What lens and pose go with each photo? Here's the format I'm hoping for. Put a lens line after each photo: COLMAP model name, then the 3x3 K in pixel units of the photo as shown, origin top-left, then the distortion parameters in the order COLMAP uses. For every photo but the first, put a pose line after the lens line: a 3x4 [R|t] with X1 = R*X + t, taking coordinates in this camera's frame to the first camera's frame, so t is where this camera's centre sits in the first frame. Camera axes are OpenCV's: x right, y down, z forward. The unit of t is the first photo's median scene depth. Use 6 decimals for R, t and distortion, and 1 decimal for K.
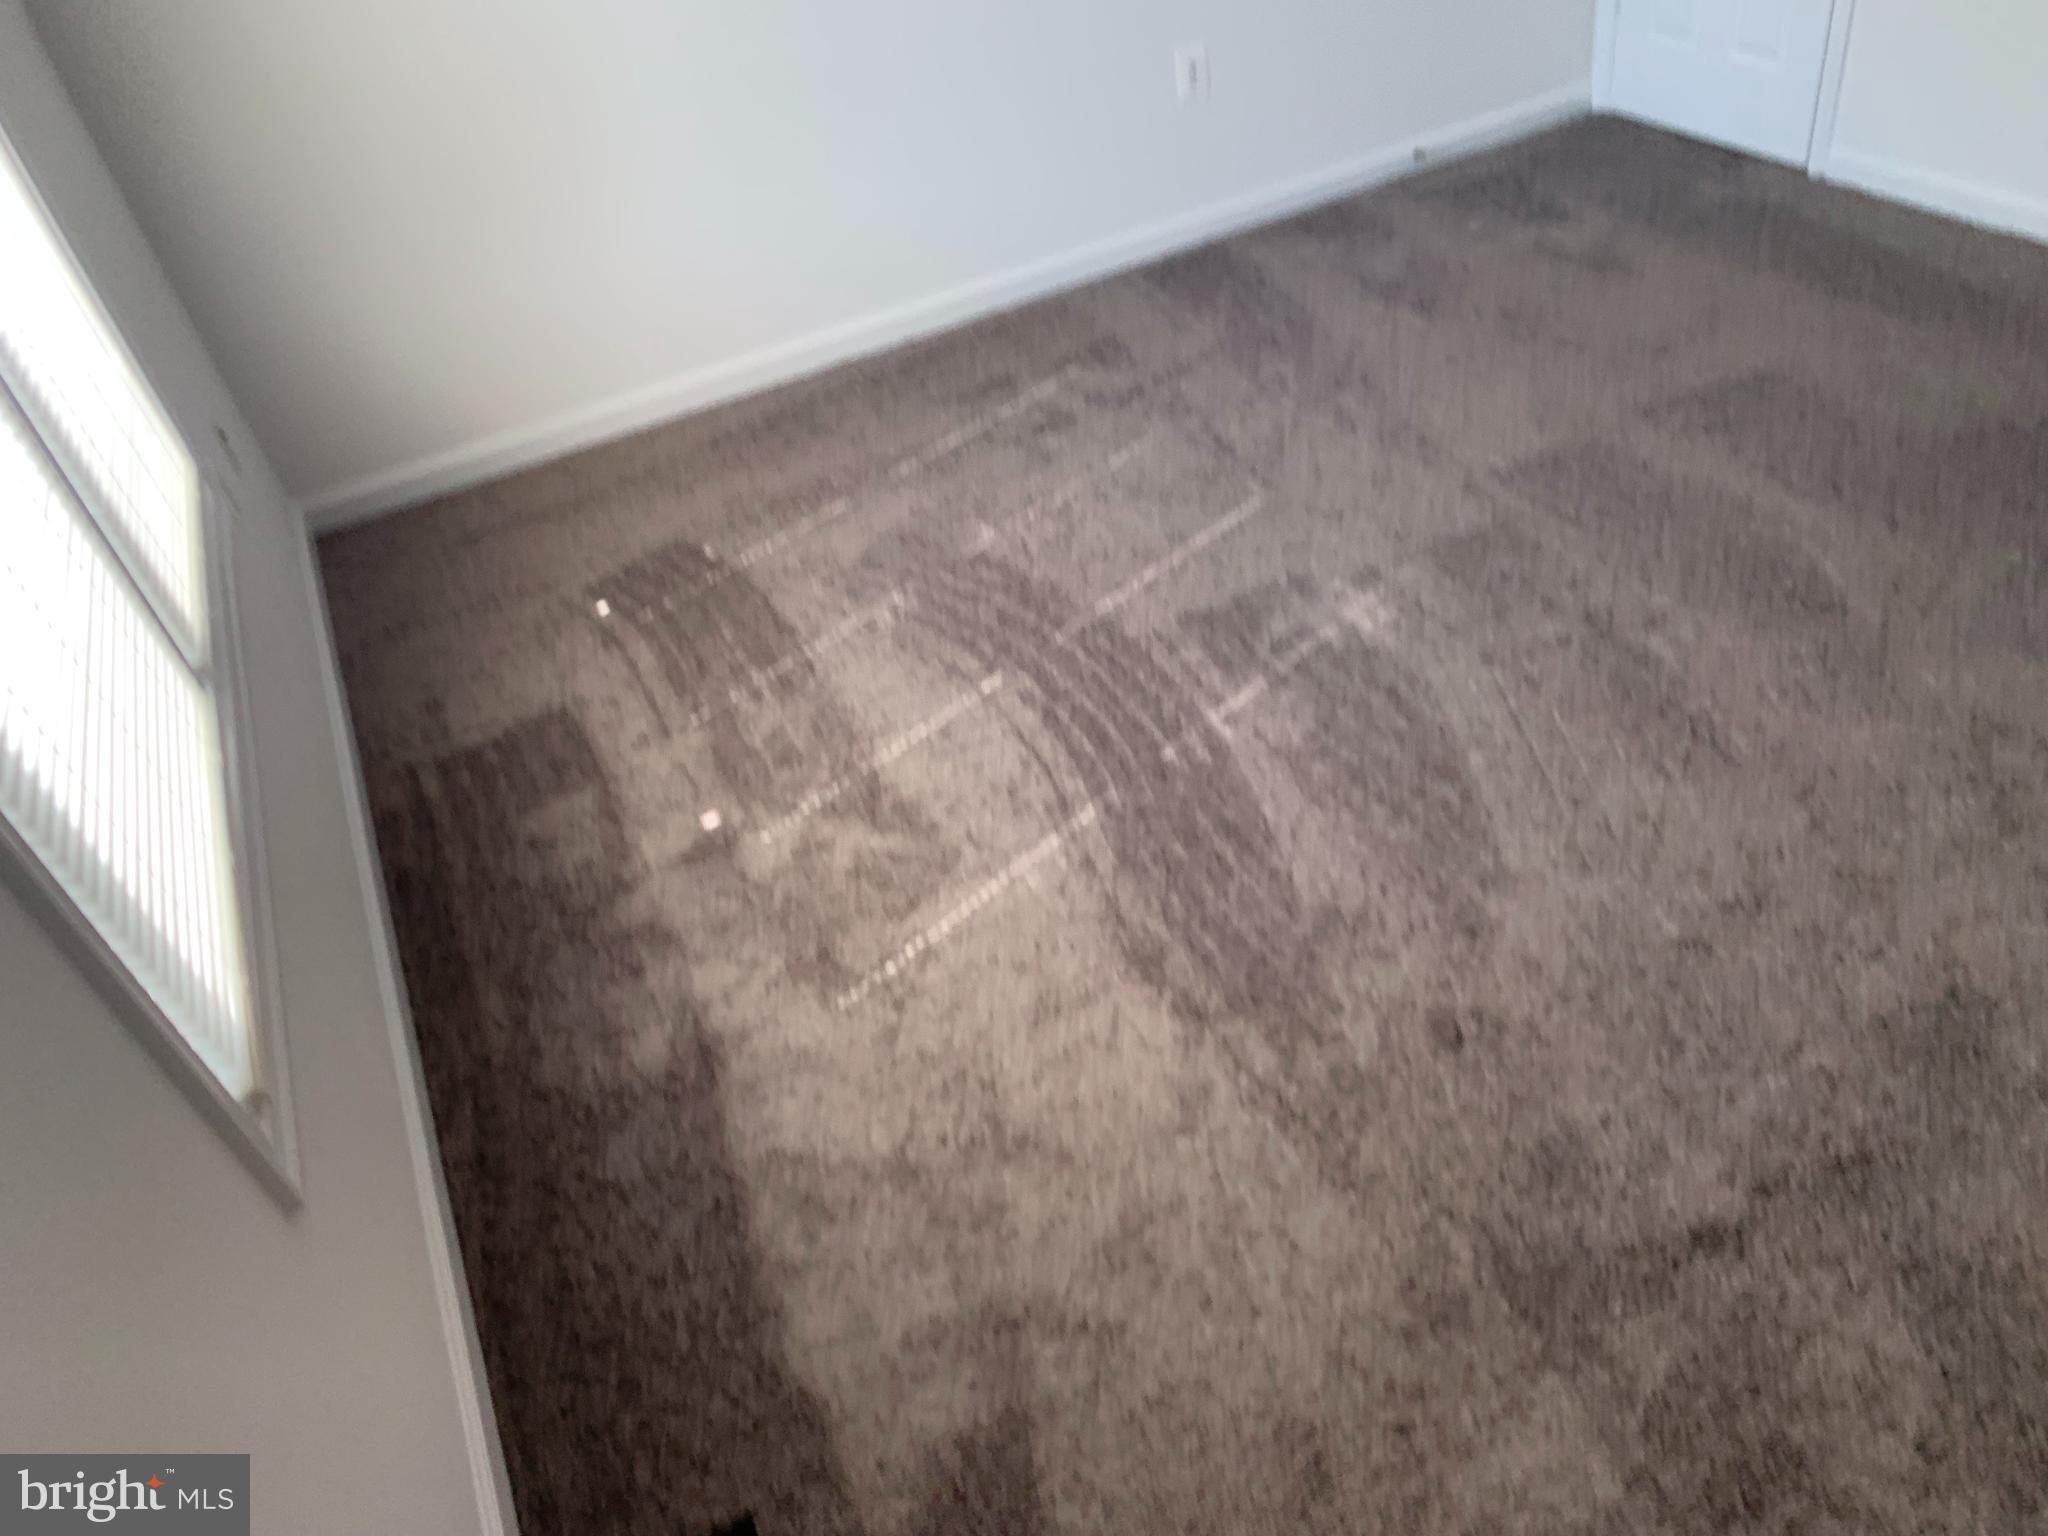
lens RADIAL K [[1585.8, 0, 1024.0], [0, 1585.8, 768.0], [0, 0, 1]] dist [0.012772, 0.003771]
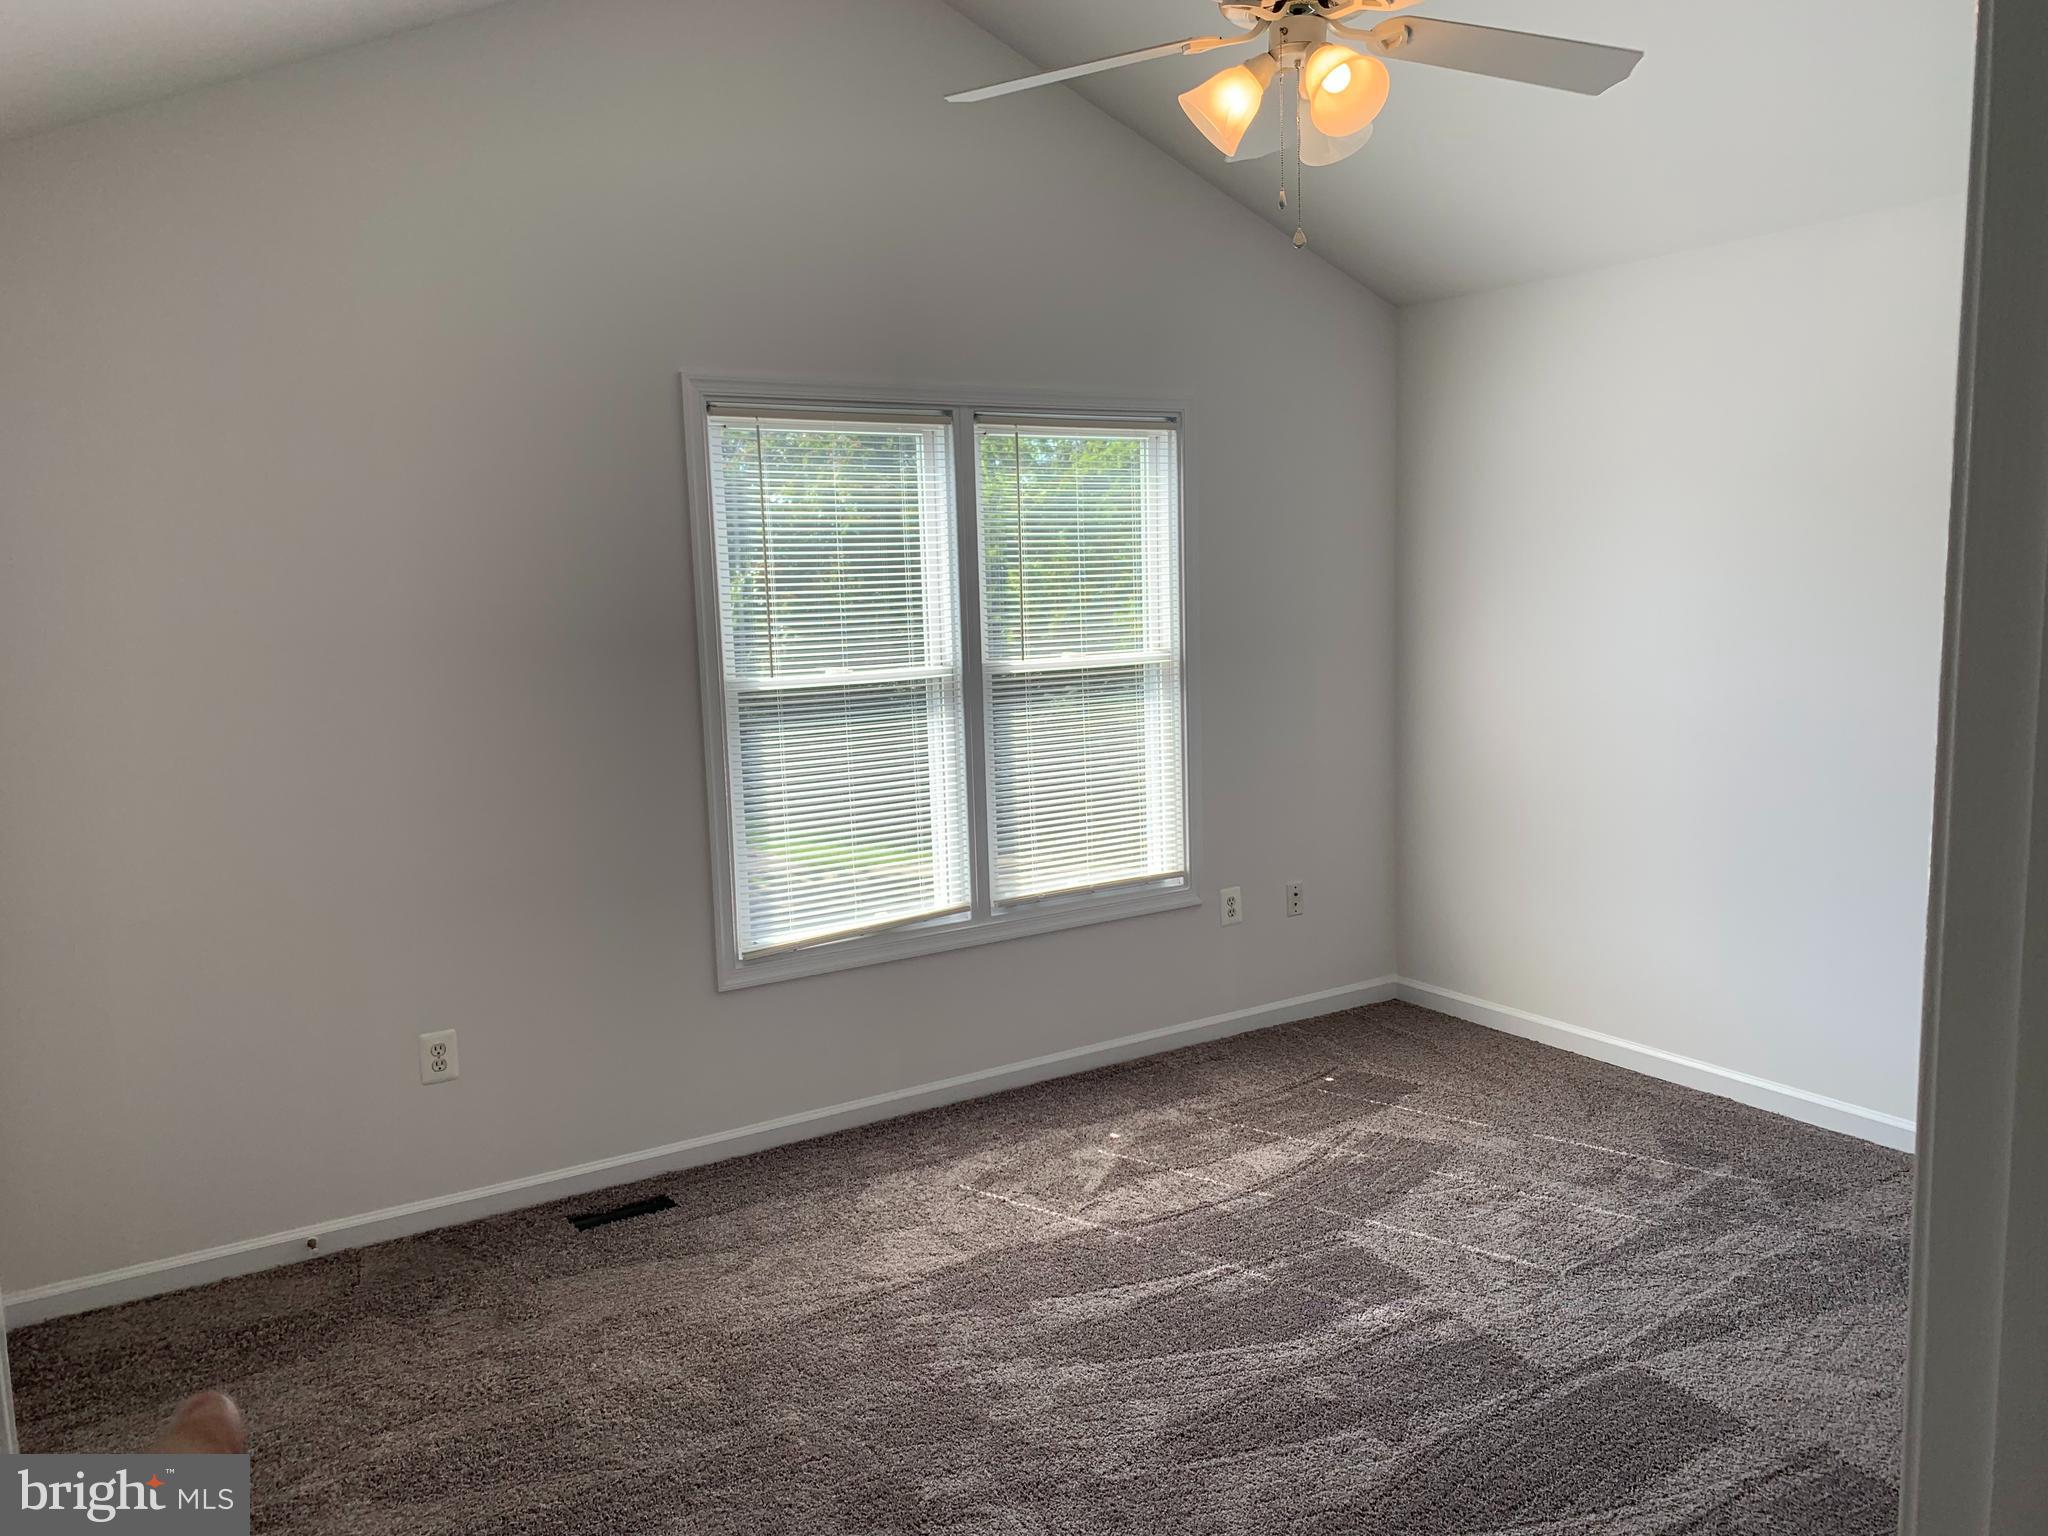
lens RADIAL K [[1585.8, 0, 1024.0], [0, 1585.8, 768.0], [0, 0, 1]] dist [0.012772, 0.003771]
pose [[0.117037, 0.274165, -0.954534, 1.235423], [-0.604596, 0.782179, 0.150530, -0.446857], [0.787887, 0.559490, 0.257304, 0.258484]]
